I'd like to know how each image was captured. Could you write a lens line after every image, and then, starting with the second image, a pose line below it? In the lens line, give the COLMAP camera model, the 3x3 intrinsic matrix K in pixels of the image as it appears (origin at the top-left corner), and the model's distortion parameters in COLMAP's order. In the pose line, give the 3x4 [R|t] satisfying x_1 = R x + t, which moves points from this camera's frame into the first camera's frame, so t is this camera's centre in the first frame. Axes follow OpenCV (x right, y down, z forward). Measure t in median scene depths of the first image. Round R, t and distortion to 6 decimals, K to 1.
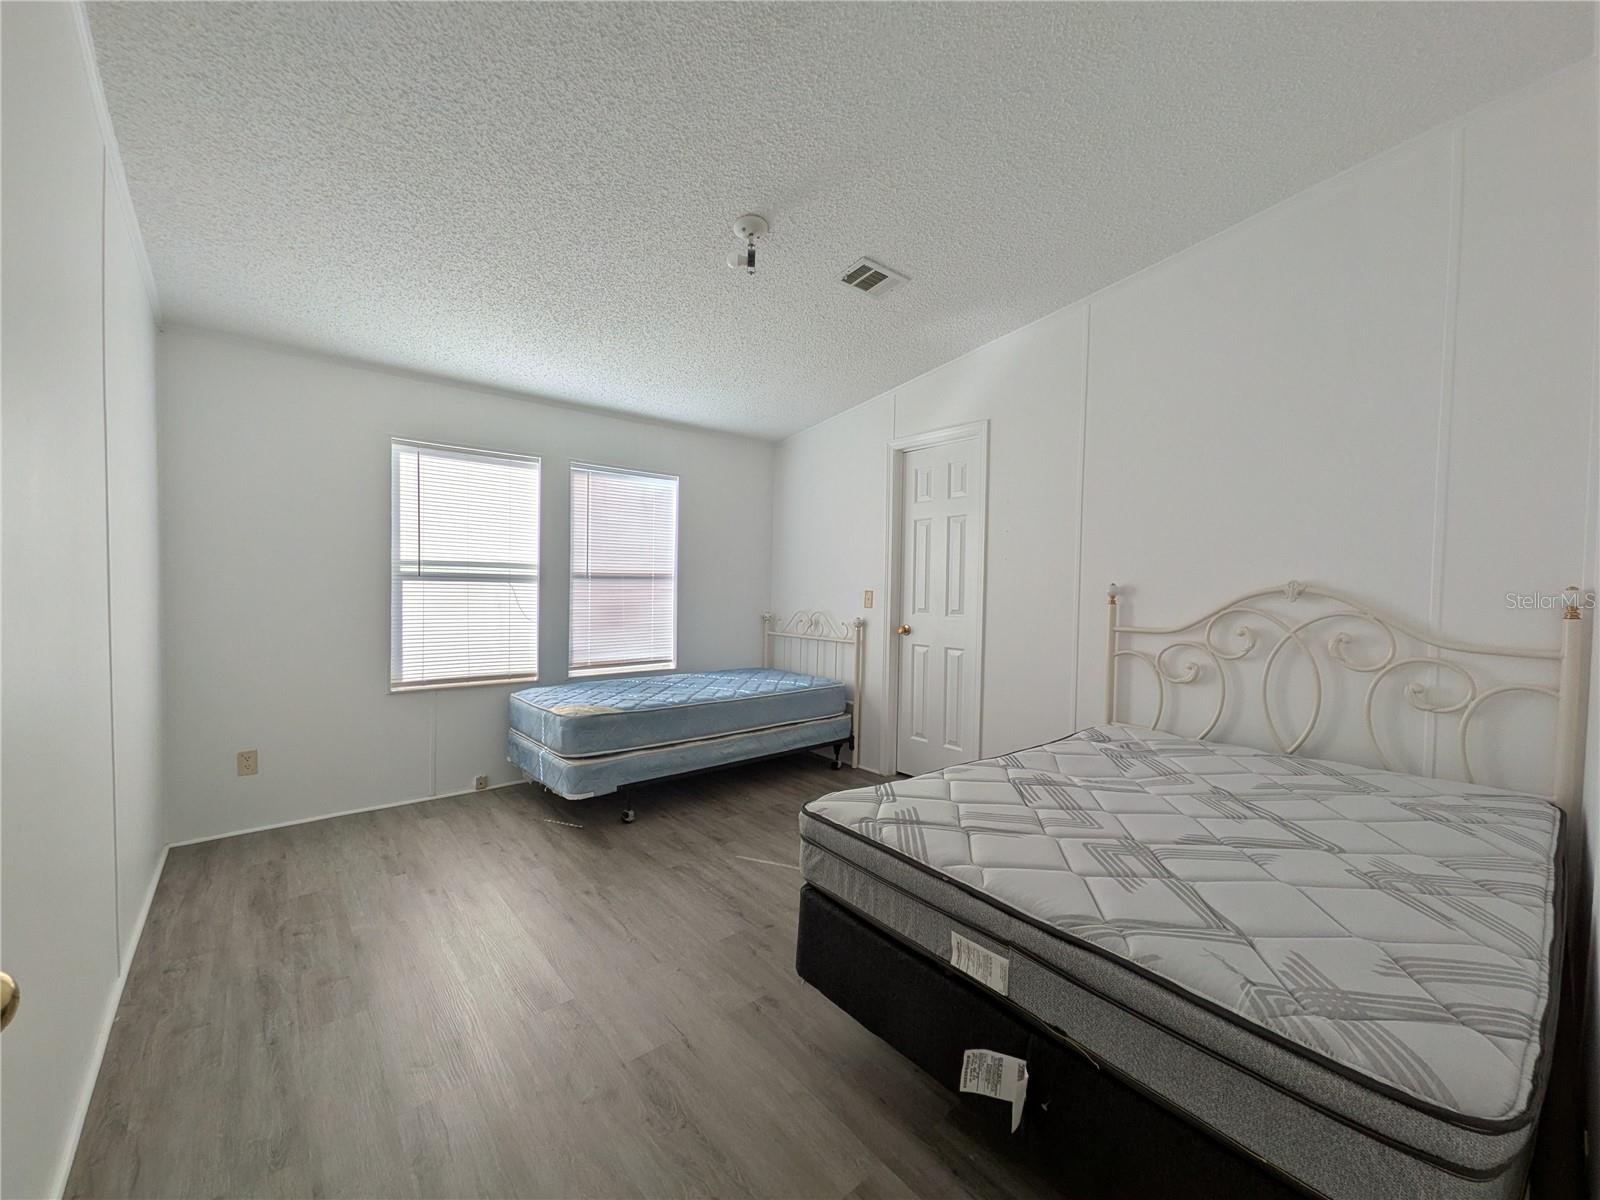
lens RADIAL K [[638.4, 0, 794.8], [0, 638.4, 603.0], [0, 0, 1]] dist [0.001467, 0.000139]
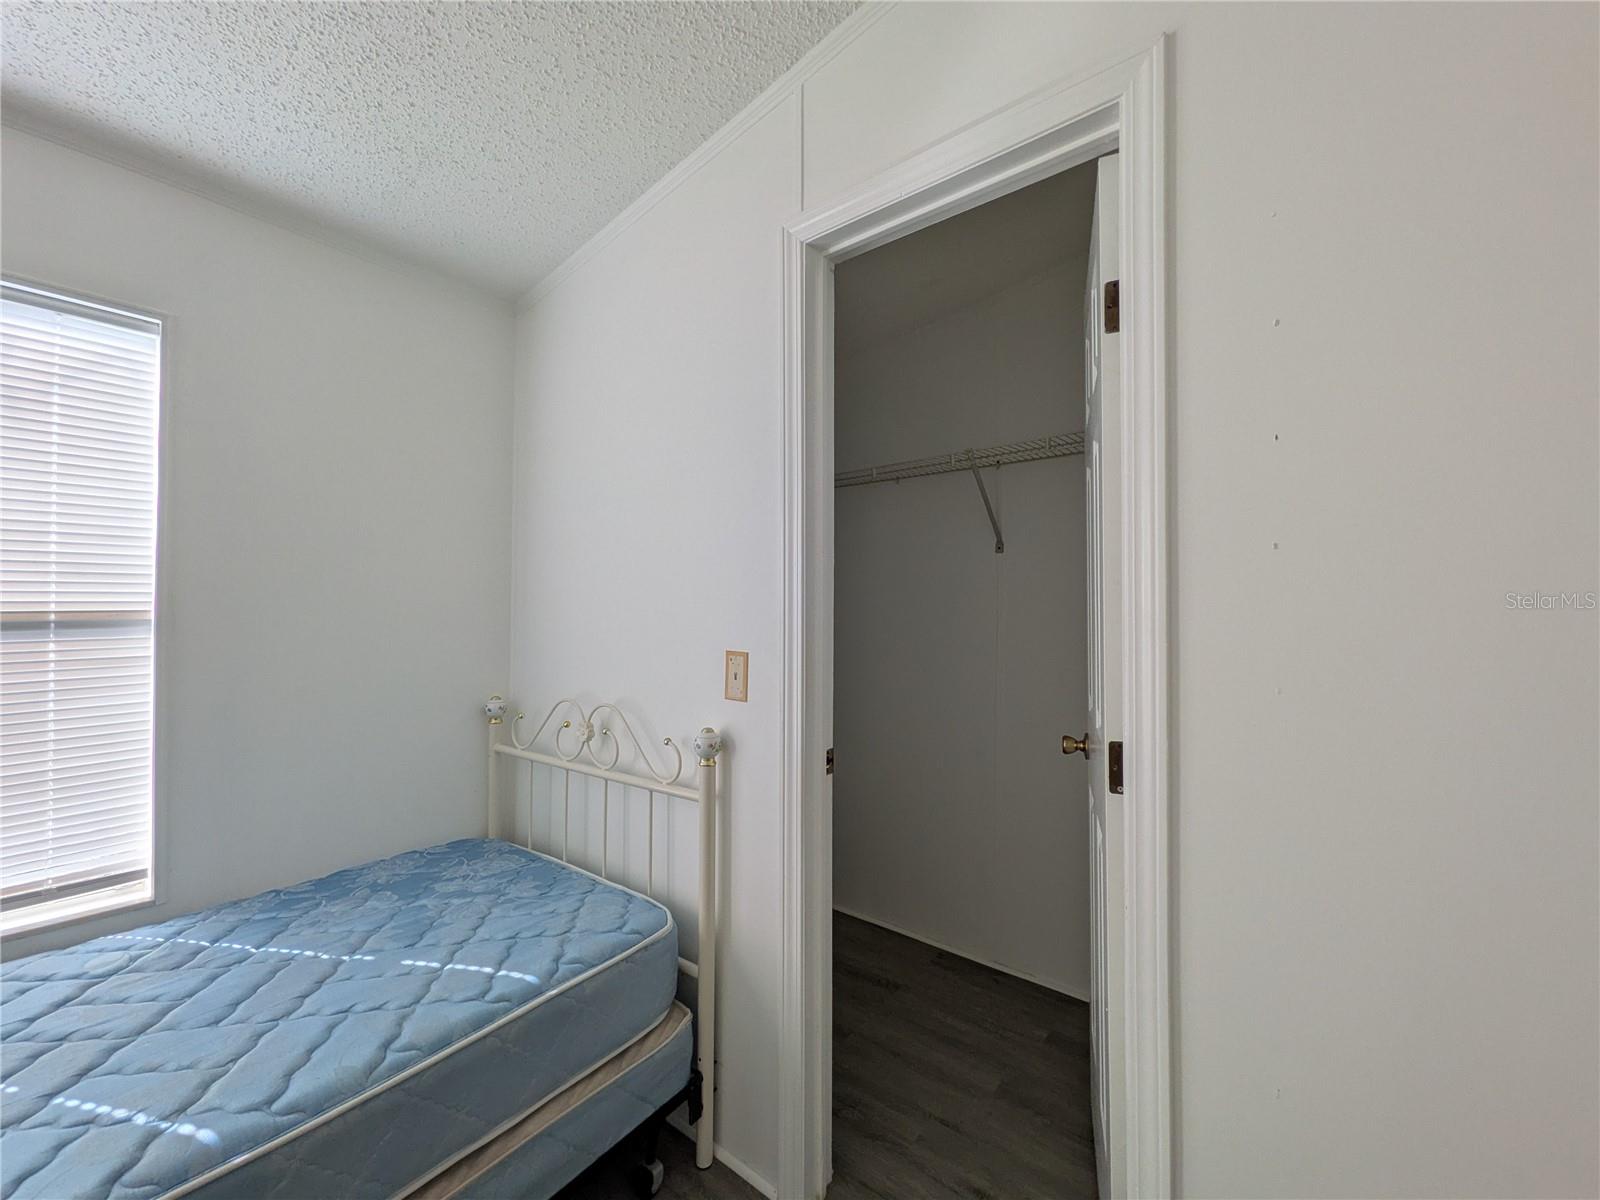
lens RADIAL K [[638.4, 0, 794.8], [0, 638.4, 603.0], [0, 0, 1]] dist [0.001467, 0.000139]
pose [[0.976836, -0.011500, 0.213682, 0.070208], [0.021918, 0.998680, -0.046450, -0.028390], [-0.212865, 0.050058, 0.975798, 0.631576]]
